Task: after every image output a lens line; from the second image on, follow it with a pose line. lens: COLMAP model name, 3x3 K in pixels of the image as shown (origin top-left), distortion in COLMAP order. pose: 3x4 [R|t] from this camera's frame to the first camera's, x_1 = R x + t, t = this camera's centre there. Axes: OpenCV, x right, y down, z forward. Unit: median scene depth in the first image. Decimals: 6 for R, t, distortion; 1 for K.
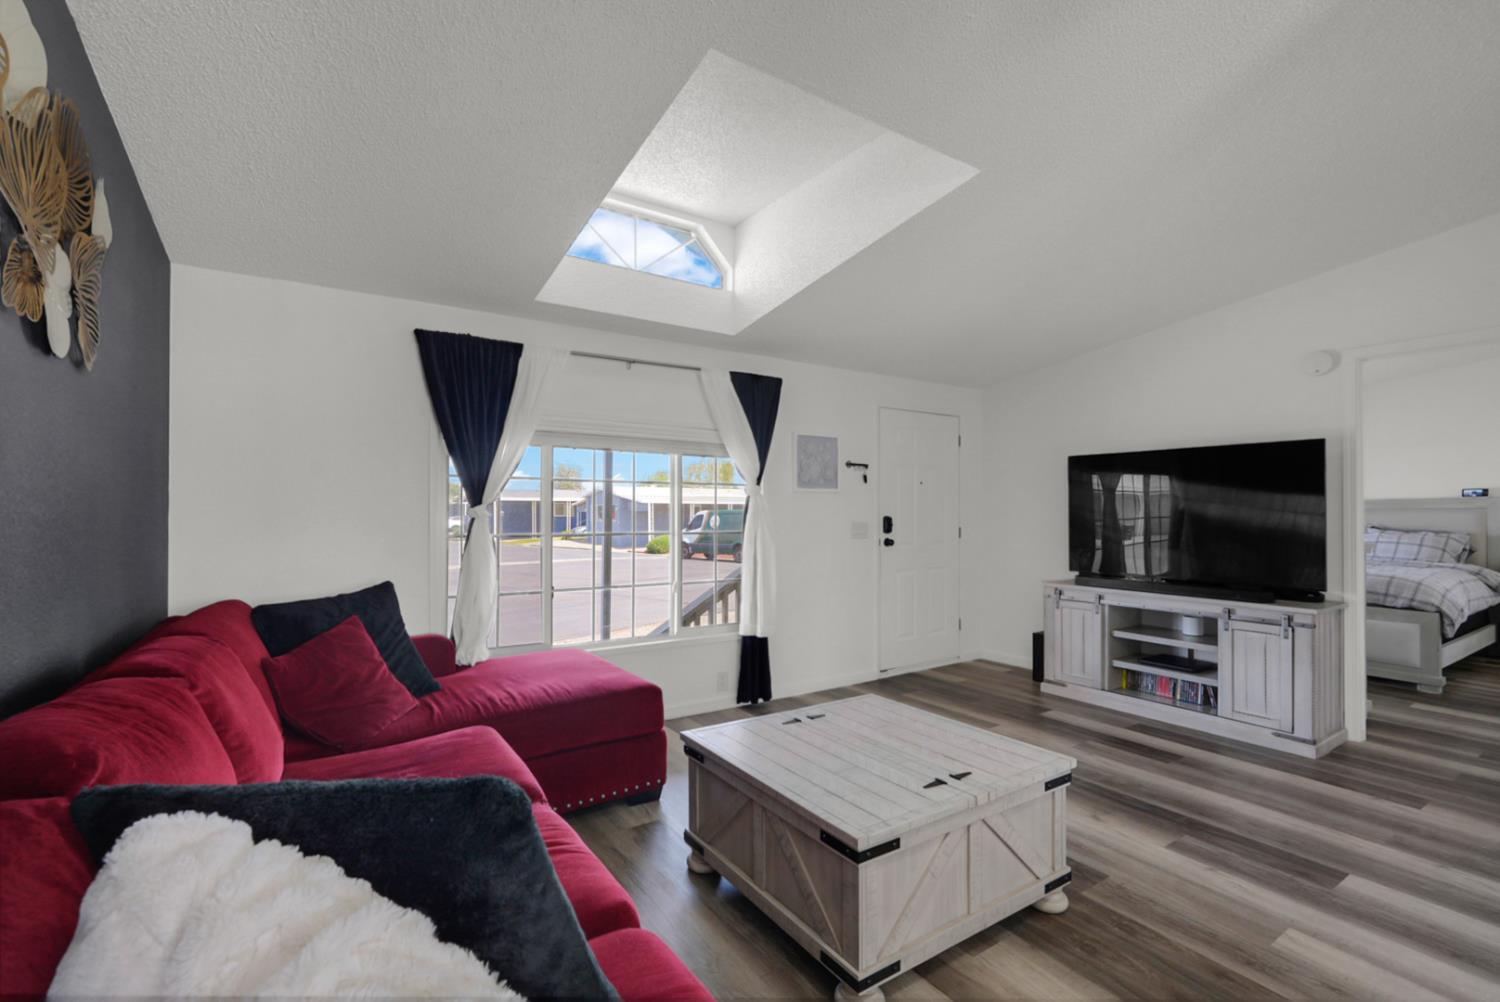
lens RADIAL K [[673.8, 0, 740.5], [0, 673.8, 502.1], [0, 0, 1]] dist [-0.013659, 0.000413]
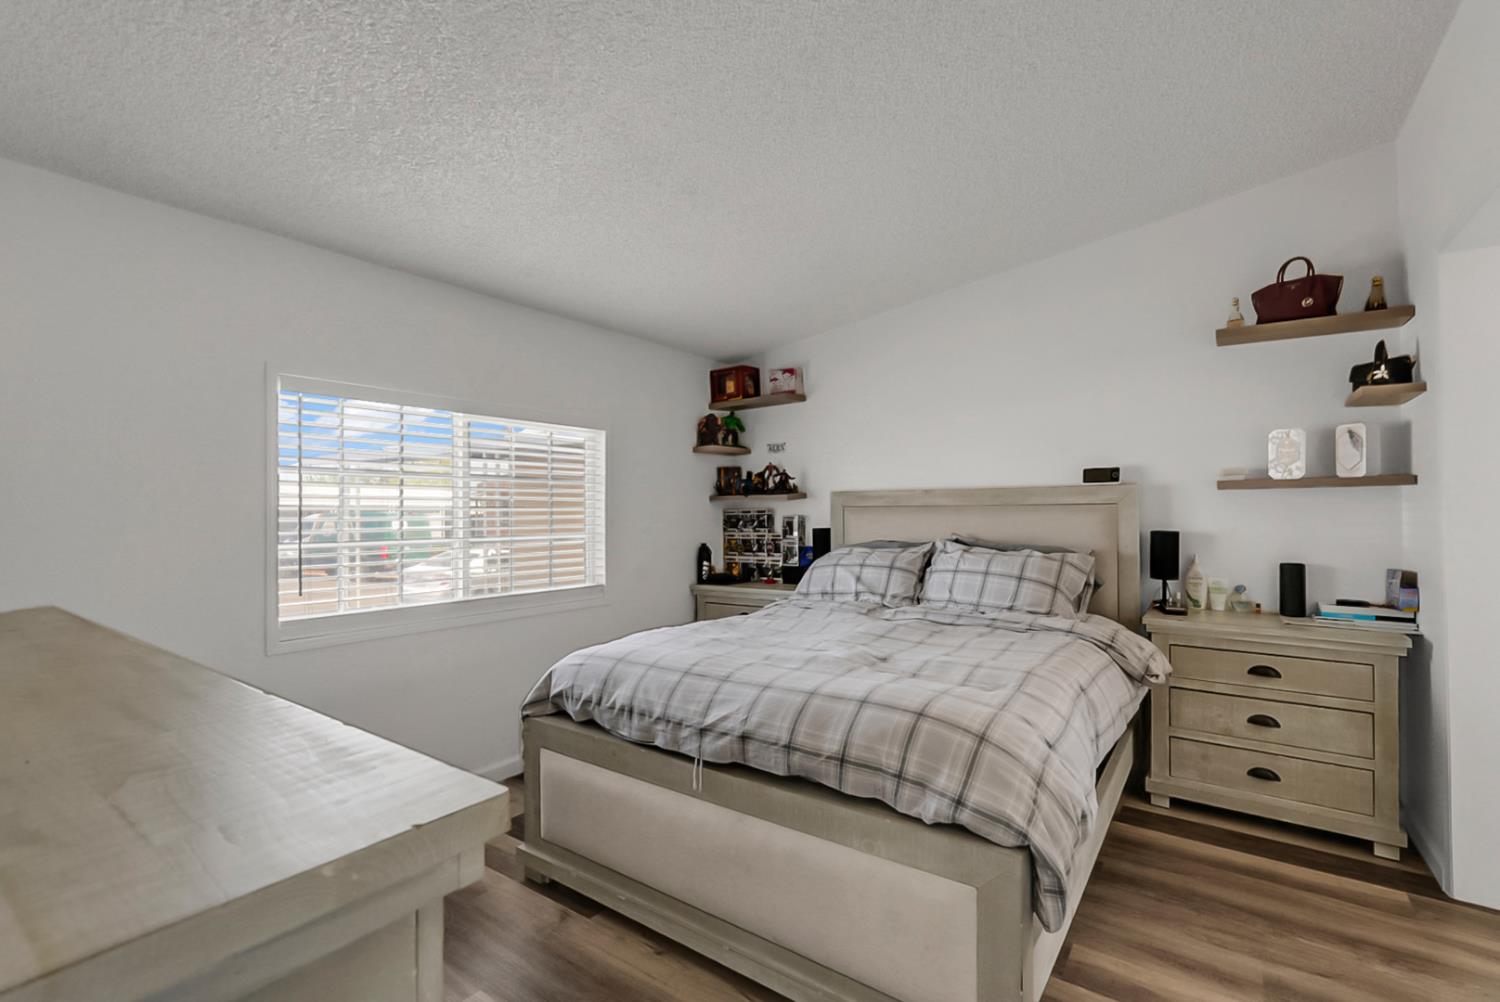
lens RADIAL K [[673.8, 0, 756.9], [0, 673.8, 502.0], [0, 0, 1]] dist [-0.013659, 0.000413]
pose [[0.929835, 0.001434, 0.367973, 0.662635], [-0.002859, 0.999990, 0.003329, 0.006523], [-0.367965, -0.004147, 0.929831, 0.611305]]
